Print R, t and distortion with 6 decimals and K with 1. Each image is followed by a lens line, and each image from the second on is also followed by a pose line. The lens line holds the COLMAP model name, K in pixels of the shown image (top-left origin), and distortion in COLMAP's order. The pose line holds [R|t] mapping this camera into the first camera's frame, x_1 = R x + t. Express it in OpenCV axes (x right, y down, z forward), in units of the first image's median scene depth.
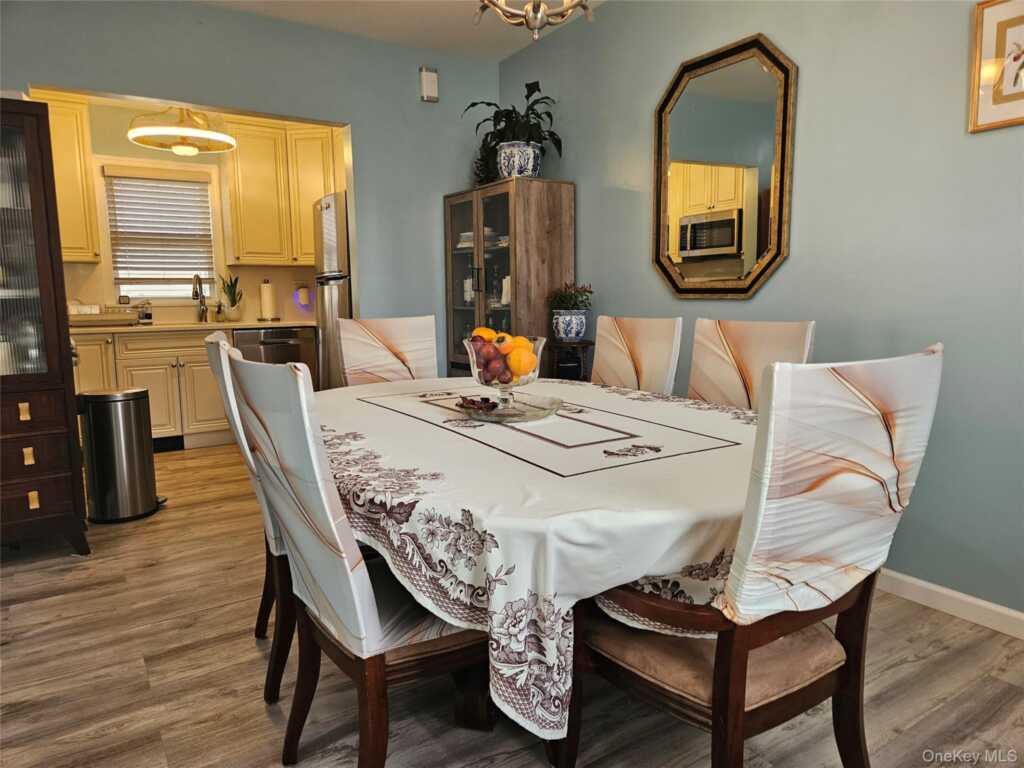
lens RADIAL K [[689.4, 0, 511.9], [0, 689.4, 379.8], [0, 0, 1]] dist [0.040396, -0.007828]
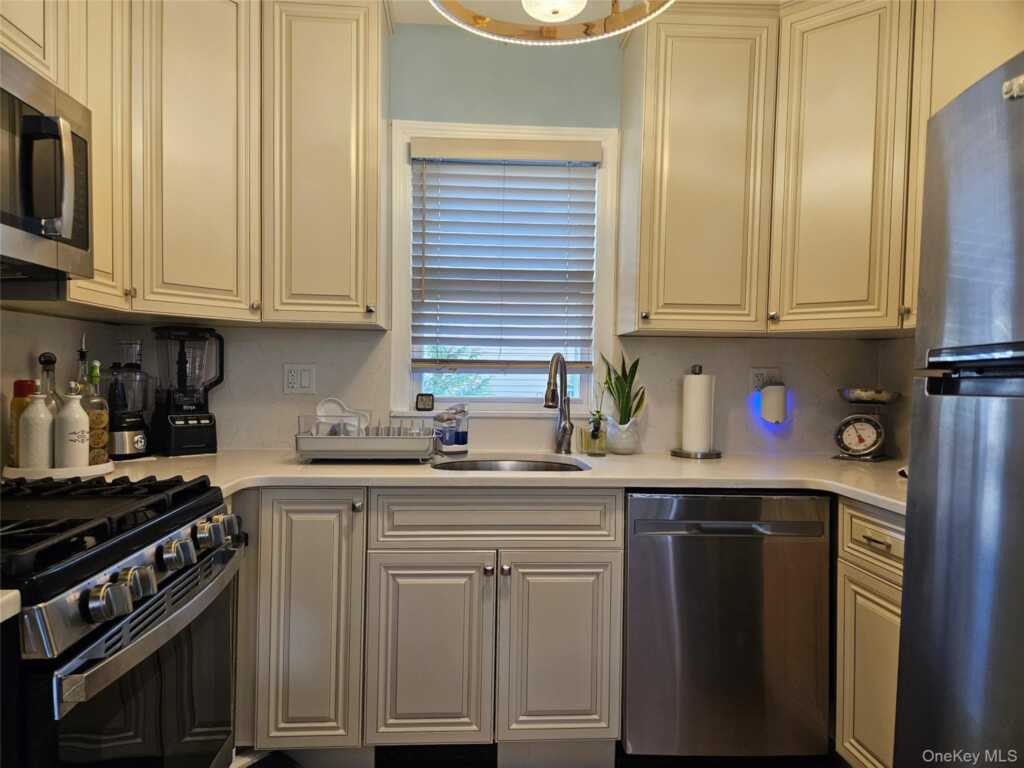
lens RADIAL K [[689.4, 0, 509.8], [0, 689.4, 386.8], [0, 0, 1]] dist [0.040396, -0.007828]
pose [[0.875394, 0.035295, -0.482120, -0.254869], [-0.087230, 0.992493, -0.085728, -0.085615], [0.475475, 0.117101, 0.871901, 0.576896]]
